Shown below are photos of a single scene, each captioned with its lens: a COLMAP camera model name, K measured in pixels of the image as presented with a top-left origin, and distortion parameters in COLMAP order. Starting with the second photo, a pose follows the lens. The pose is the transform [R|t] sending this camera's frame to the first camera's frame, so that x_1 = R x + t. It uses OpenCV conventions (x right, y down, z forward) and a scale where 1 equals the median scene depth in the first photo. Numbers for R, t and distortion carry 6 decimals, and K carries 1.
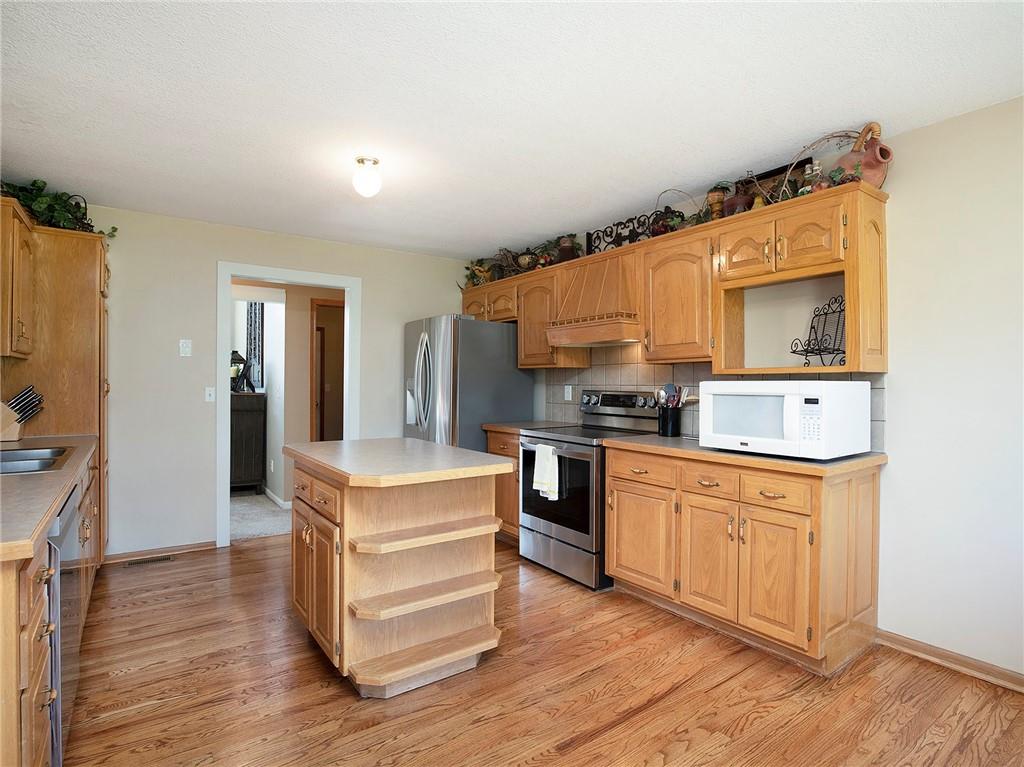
lens RADIAL K [[527.5, 0, 517.8], [0, 527.5, 385.0], [0, 0, 1]] dist [-0.029583, 0.003489]
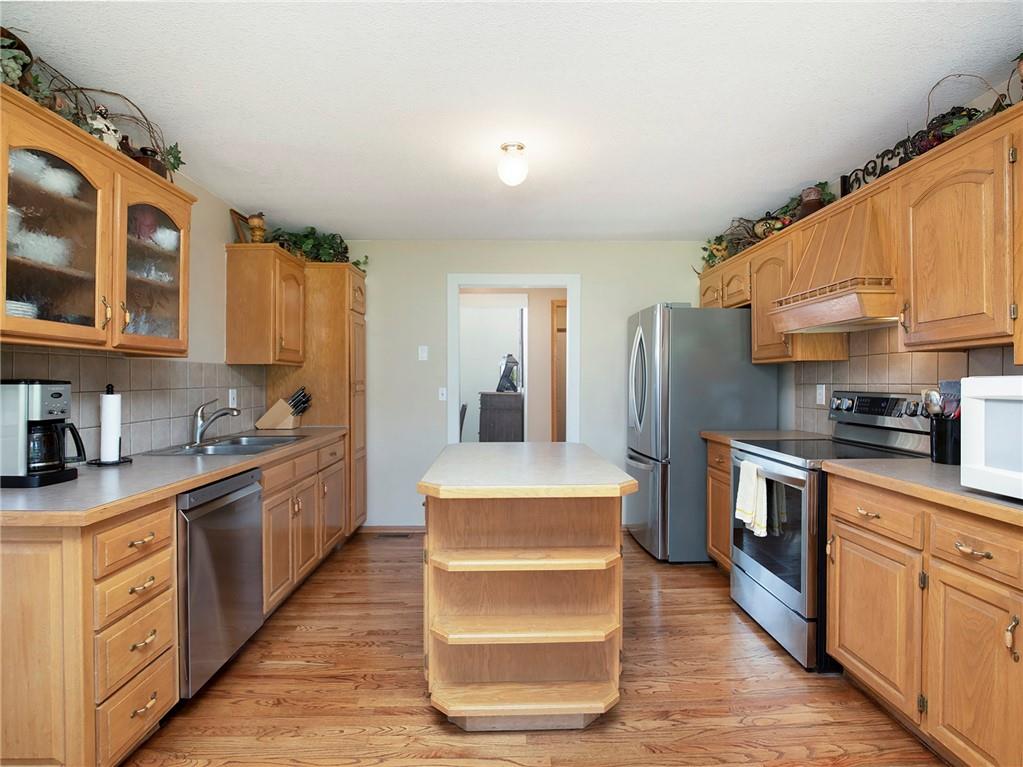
lens RADIAL K [[527.0, 0, 522.1], [0, 527.0, 385.3], [0, 0, 1]] dist [-0.029583, 0.003489]
pose [[0.829025, -0.003749, -0.559200, 0.204555], [0.004106, 0.999991, -0.000618, 0.000605], [0.559197, -0.001784, 0.829033, 0.184640]]
